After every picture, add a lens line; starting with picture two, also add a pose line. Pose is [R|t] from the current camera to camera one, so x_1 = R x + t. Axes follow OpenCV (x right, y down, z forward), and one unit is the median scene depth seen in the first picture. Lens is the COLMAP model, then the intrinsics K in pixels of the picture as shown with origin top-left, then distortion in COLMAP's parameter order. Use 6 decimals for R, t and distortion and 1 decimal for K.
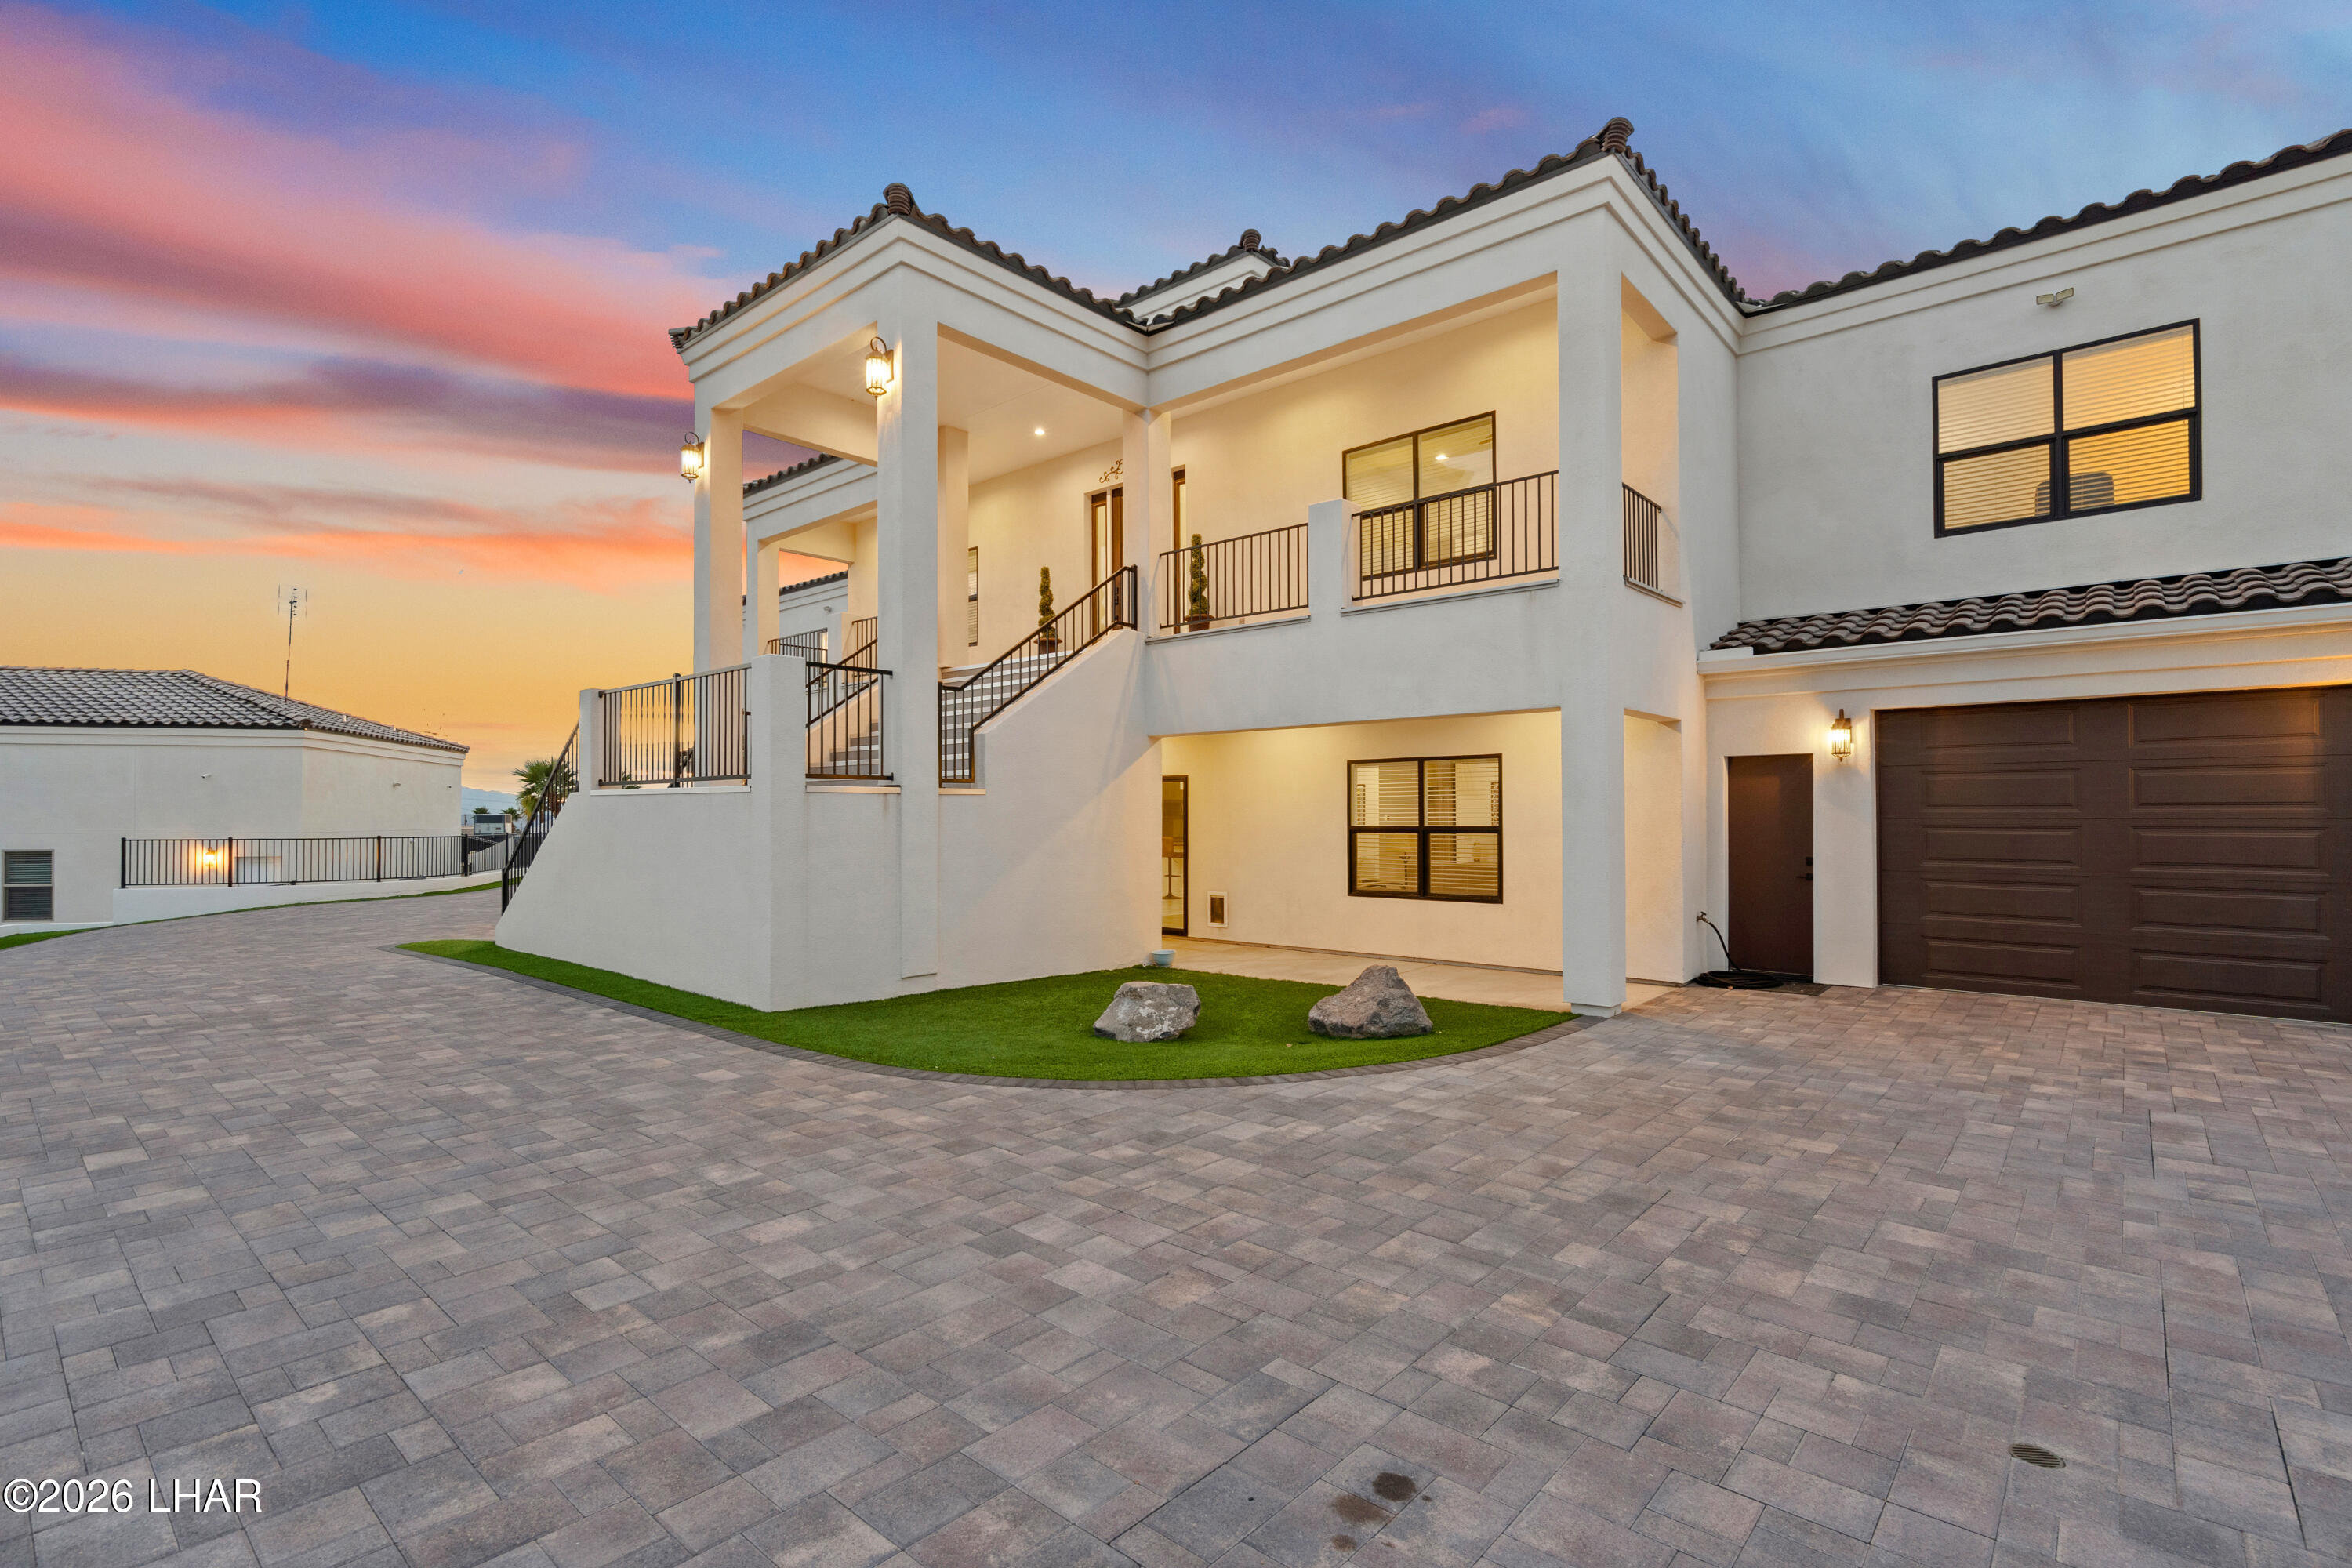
lens RADIAL K [[1081.4, 0, 1169.4], [0, 1081.4, 810.3], [0, 0, 1]] dist [0.000845, 0.000357]
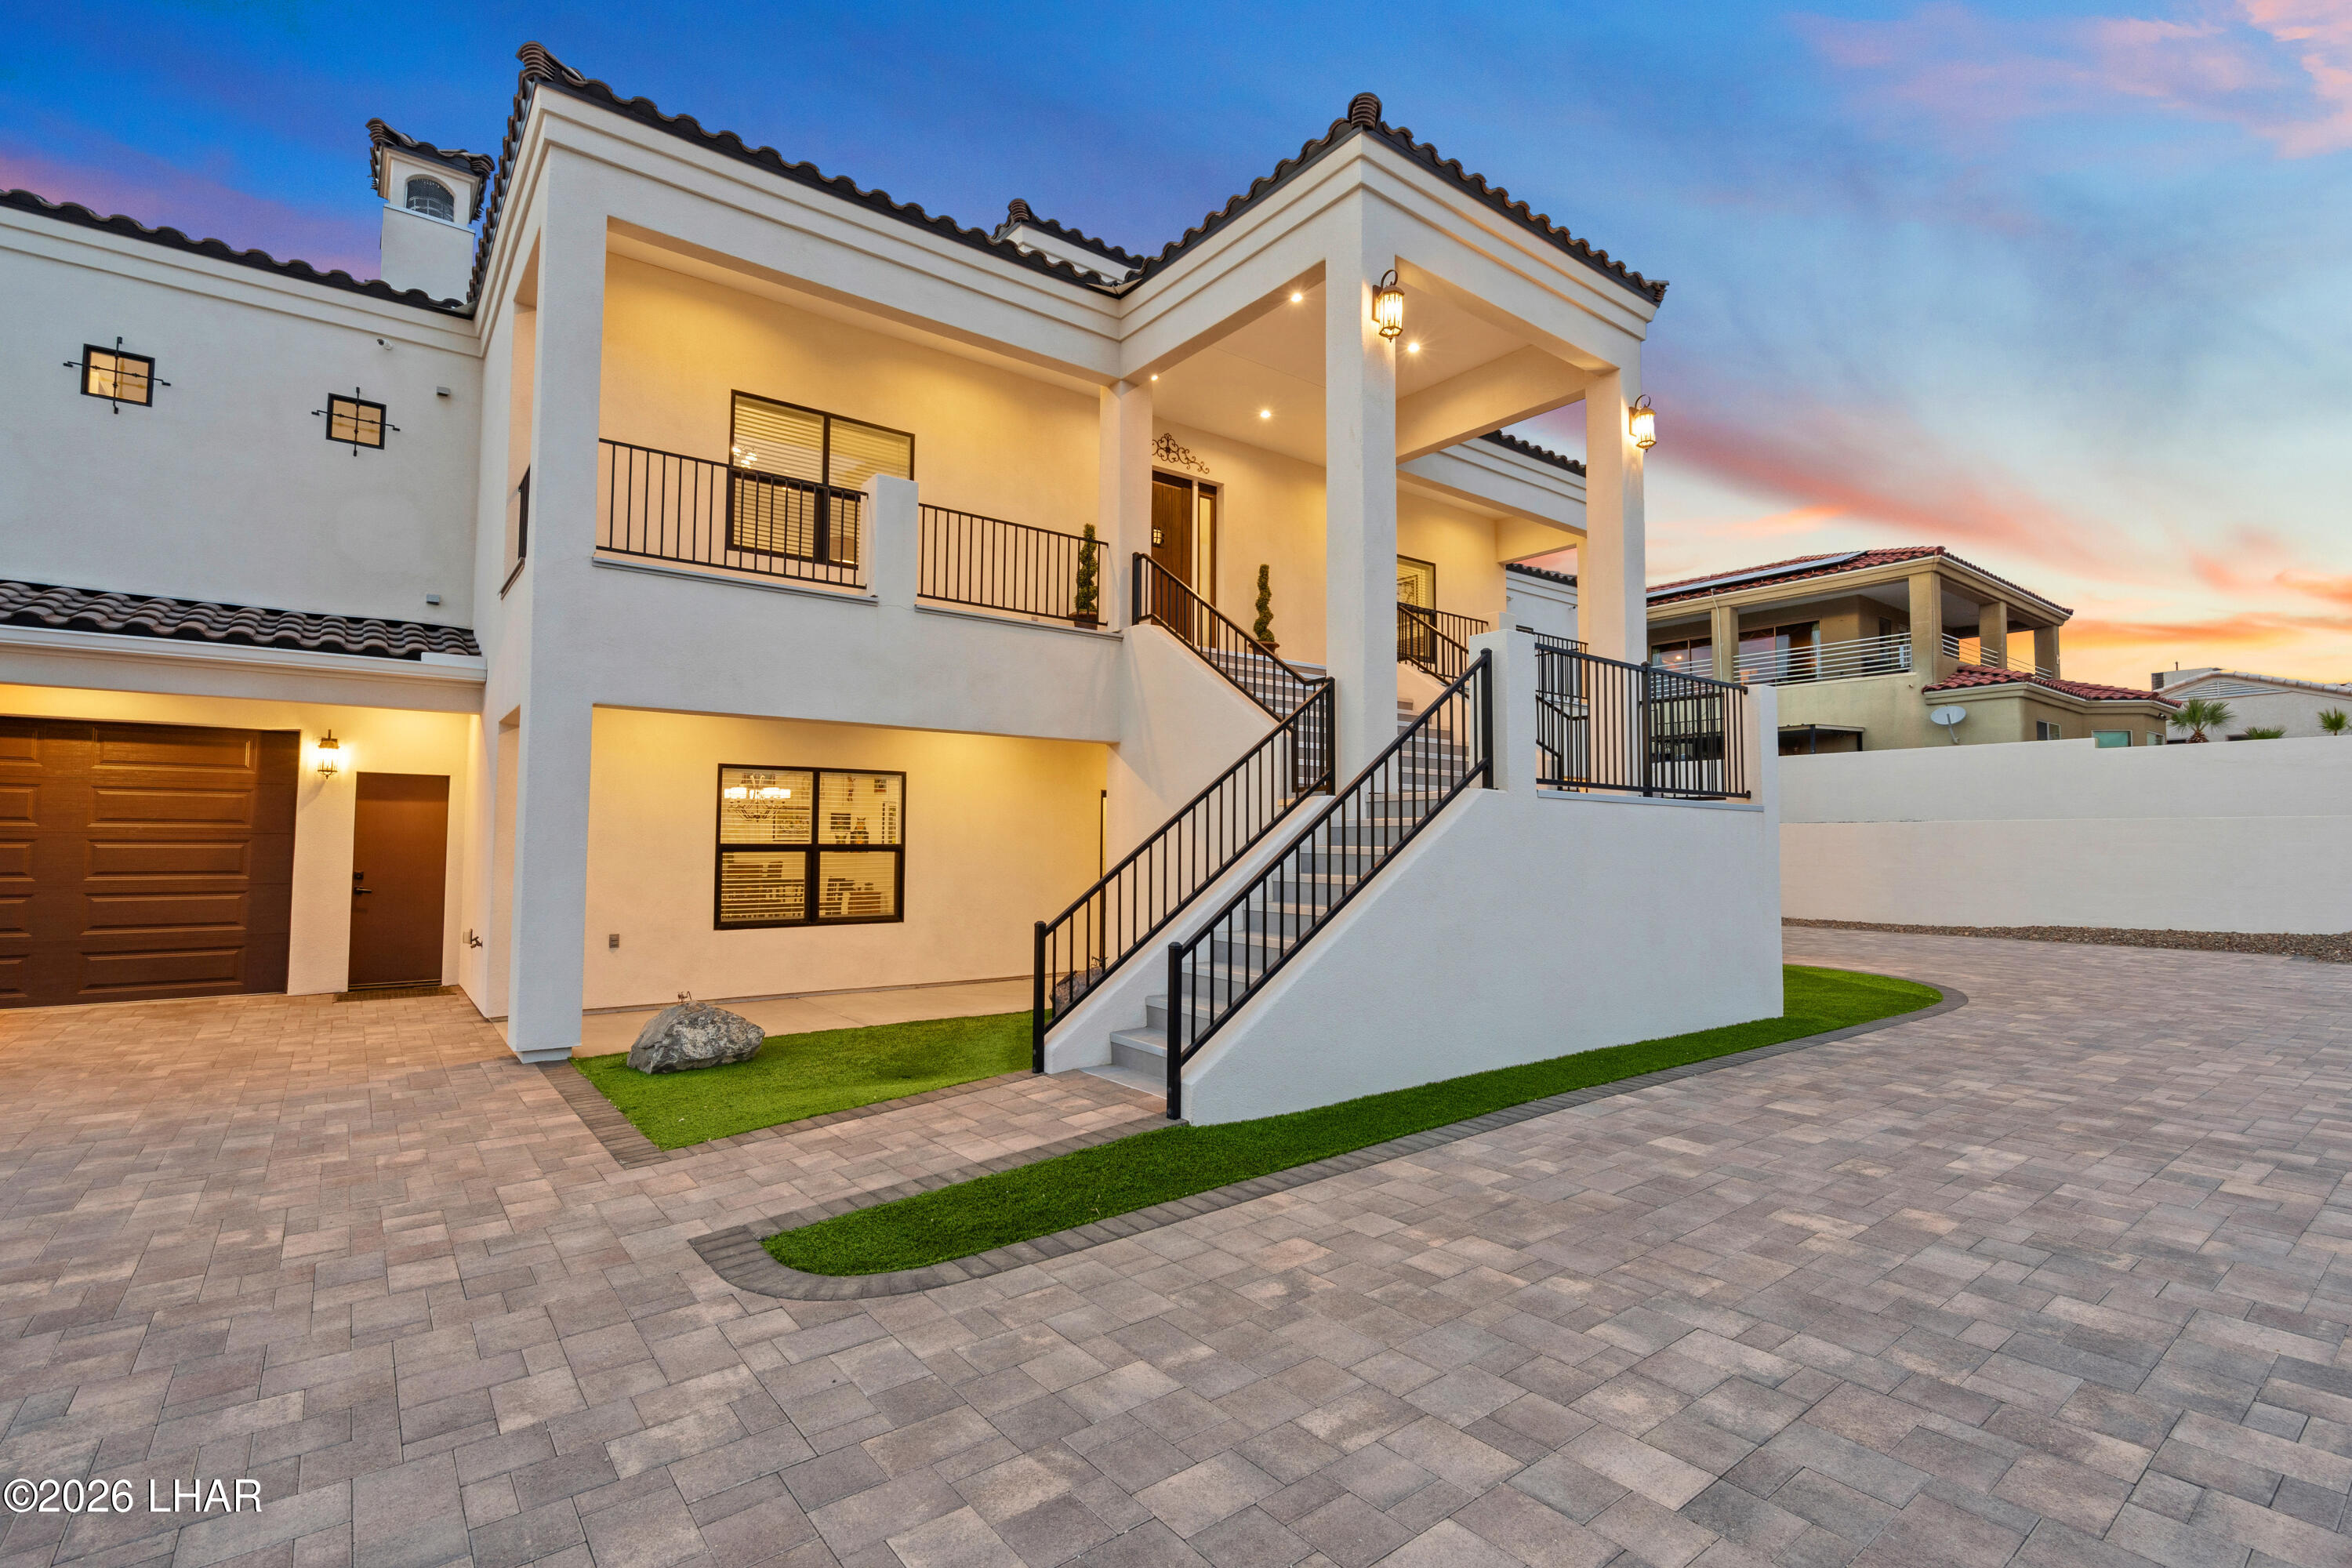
lens RADIAL K [[1081.4, 0, 1169.4], [0, 1081.4, 810.3], [0, 0, 1]] dist [0.000845, 0.000357]
pose [[0.197650, 0.031063, 0.979780, -0.588925], [-0.012697, 0.999495, -0.029127, 0.008687], [-0.980190, -0.006683, 0.197944, 0.527810]]
